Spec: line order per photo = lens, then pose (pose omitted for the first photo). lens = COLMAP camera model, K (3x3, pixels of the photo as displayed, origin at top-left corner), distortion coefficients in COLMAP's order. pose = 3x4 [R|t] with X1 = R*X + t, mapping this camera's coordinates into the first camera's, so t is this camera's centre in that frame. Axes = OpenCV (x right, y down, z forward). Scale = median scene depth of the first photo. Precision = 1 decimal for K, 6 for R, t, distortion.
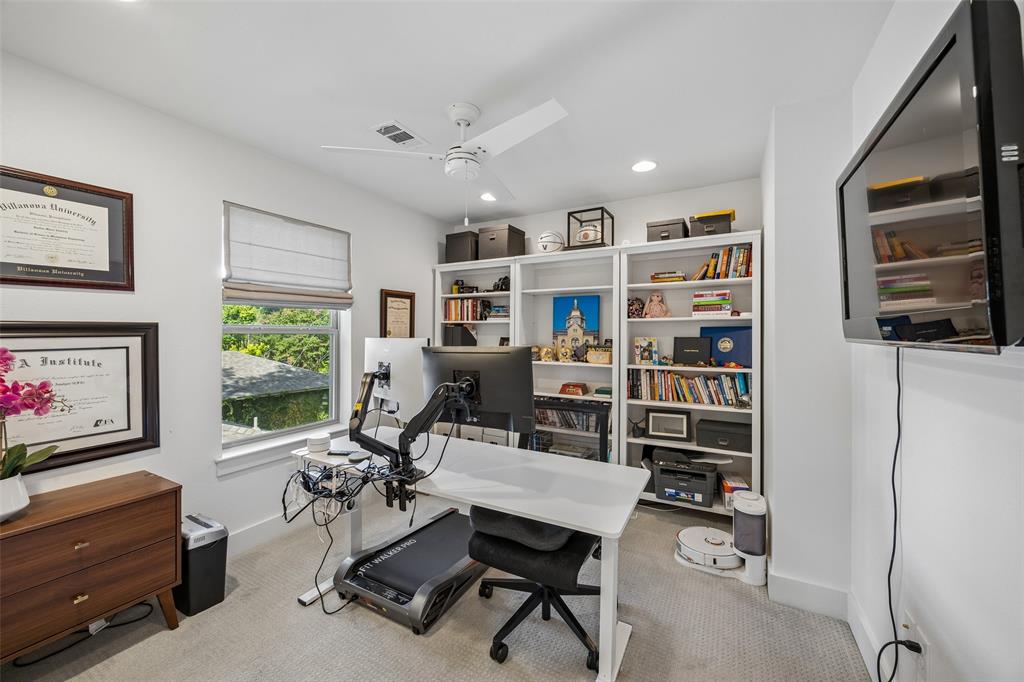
lens RADIAL K [[397.9, 0, 508.6], [0, 397.9, 337.1], [0, 0, 1]] dist [-0.000516, 0.000439]
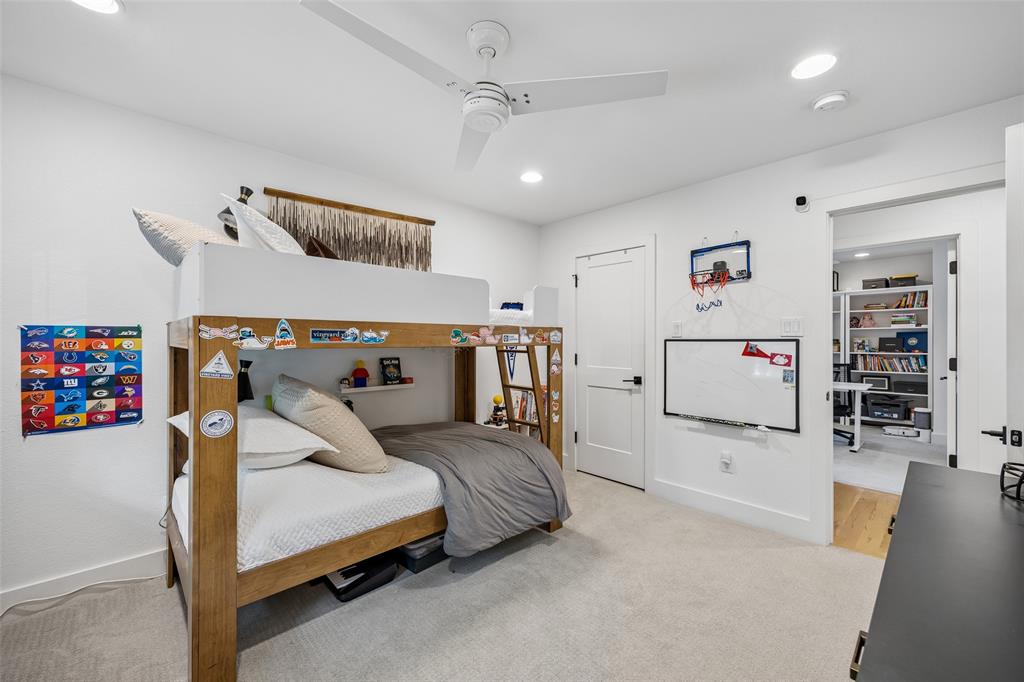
lens RADIAL K [[397.9, 0, 513.3], [0, 397.9, 341.7], [0, 0, 1]] dist [-0.000516, 0.000439]
pose [[0.946050, -0.002295, -0.324013, -0.678115], [0.001913, 0.999997, -0.001497, 0.021130], [0.324015, 0.000796, 0.946051, -1.486997]]
